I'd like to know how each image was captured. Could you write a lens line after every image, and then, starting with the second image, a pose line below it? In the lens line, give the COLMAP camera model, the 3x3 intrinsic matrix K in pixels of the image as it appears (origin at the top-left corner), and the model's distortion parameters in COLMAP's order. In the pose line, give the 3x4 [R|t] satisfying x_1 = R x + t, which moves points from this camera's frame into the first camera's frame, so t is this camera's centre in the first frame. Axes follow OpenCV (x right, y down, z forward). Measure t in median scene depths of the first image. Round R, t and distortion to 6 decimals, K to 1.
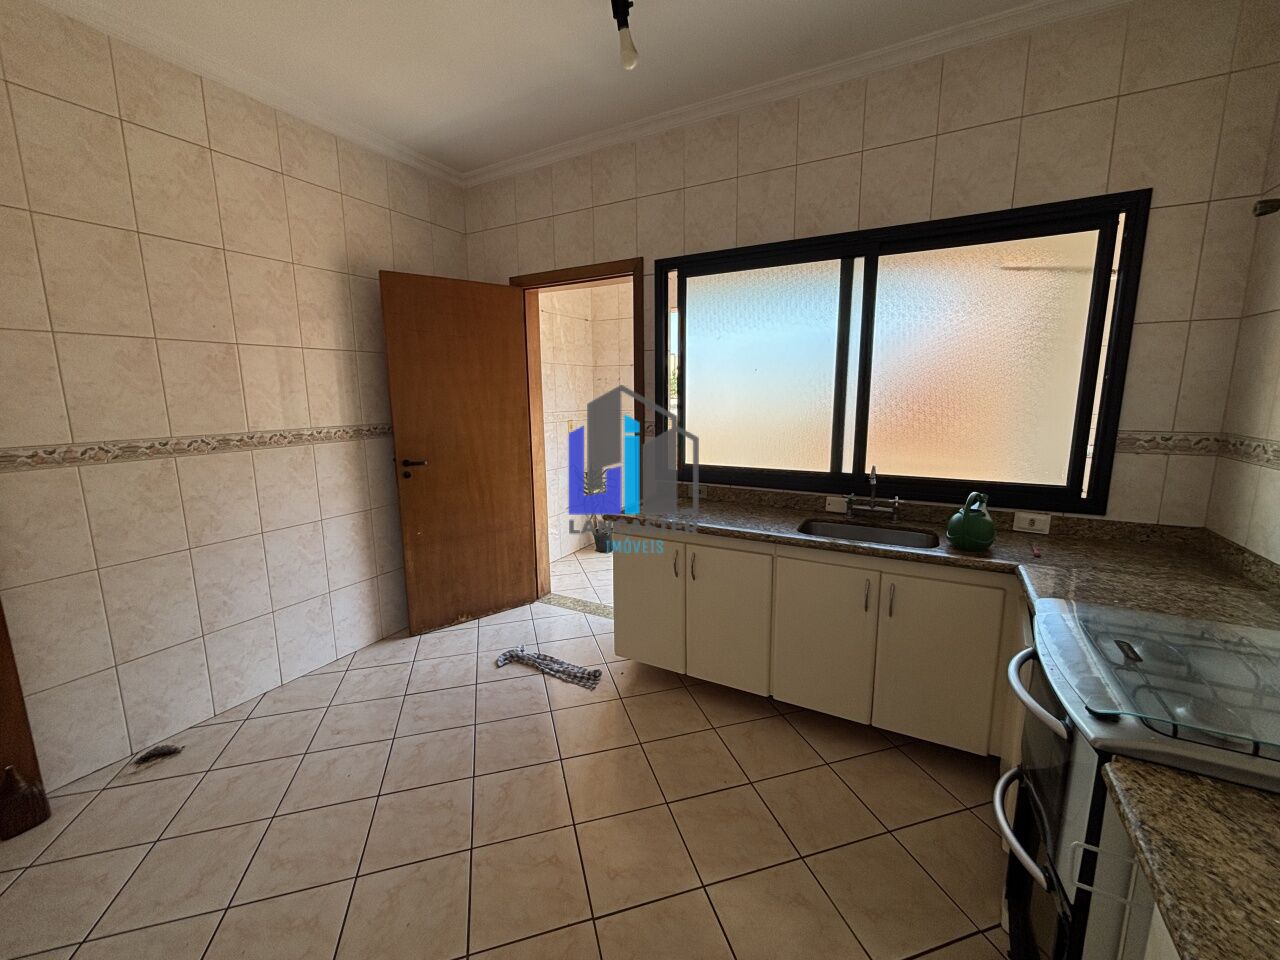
lens RADIAL K [[511.8, 0, 640.0], [0, 511.8, 480.0], [0, 0, 1]] dist [0.014419, -0.007738]
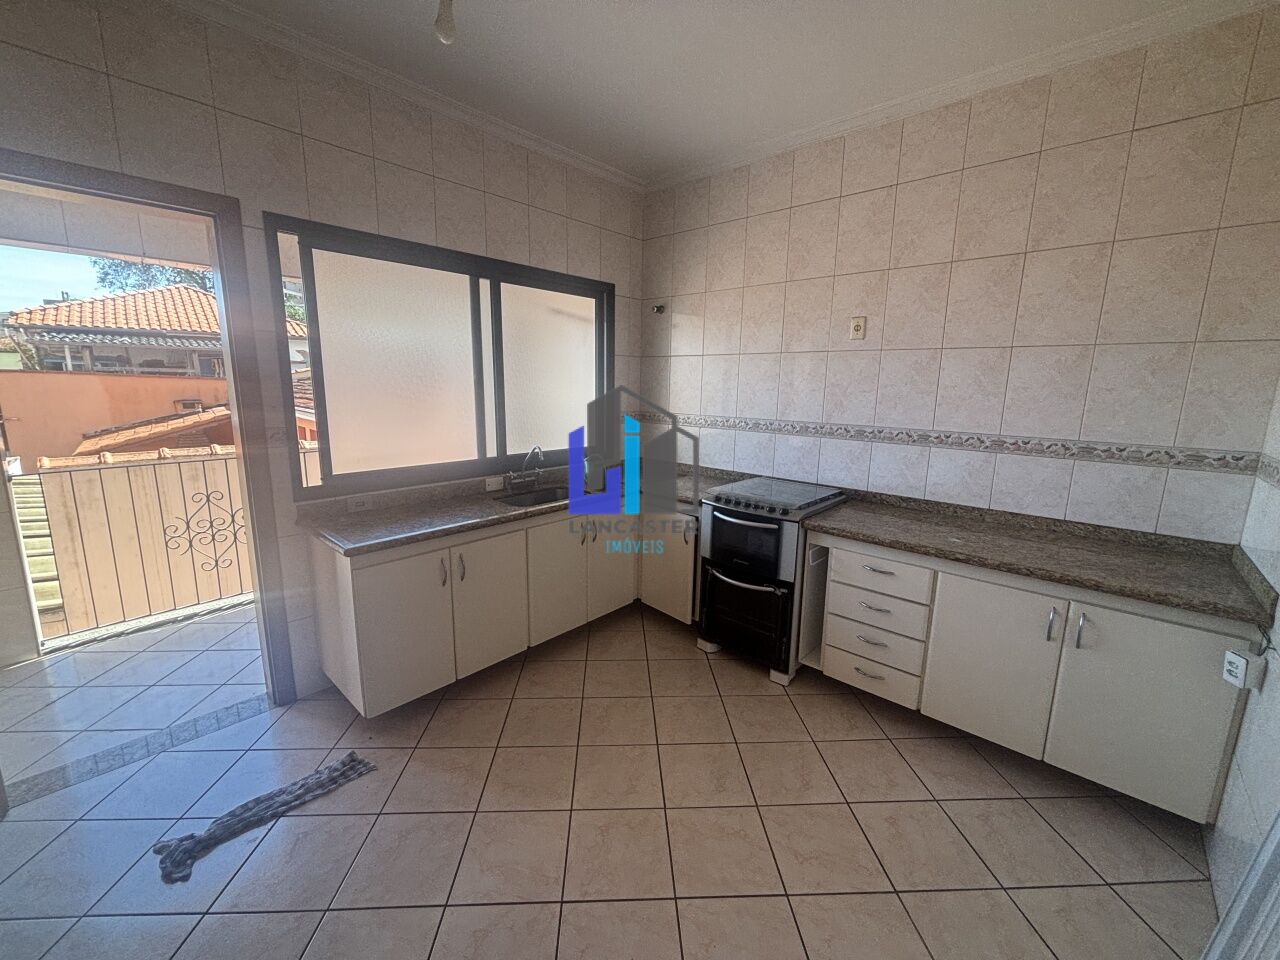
lens RADIAL K [[509.7, 0, 641.0], [0, 509.7, 493.4], [0, 0, 1]] dist [-0.015365, 0.000187]
pose [[0.233854, -0.191017, 0.953323, -0.708892], [0.155144, 0.975279, 0.157359, -0.069404], [-0.959814, 0.111103, 0.257708, 0.386455]]
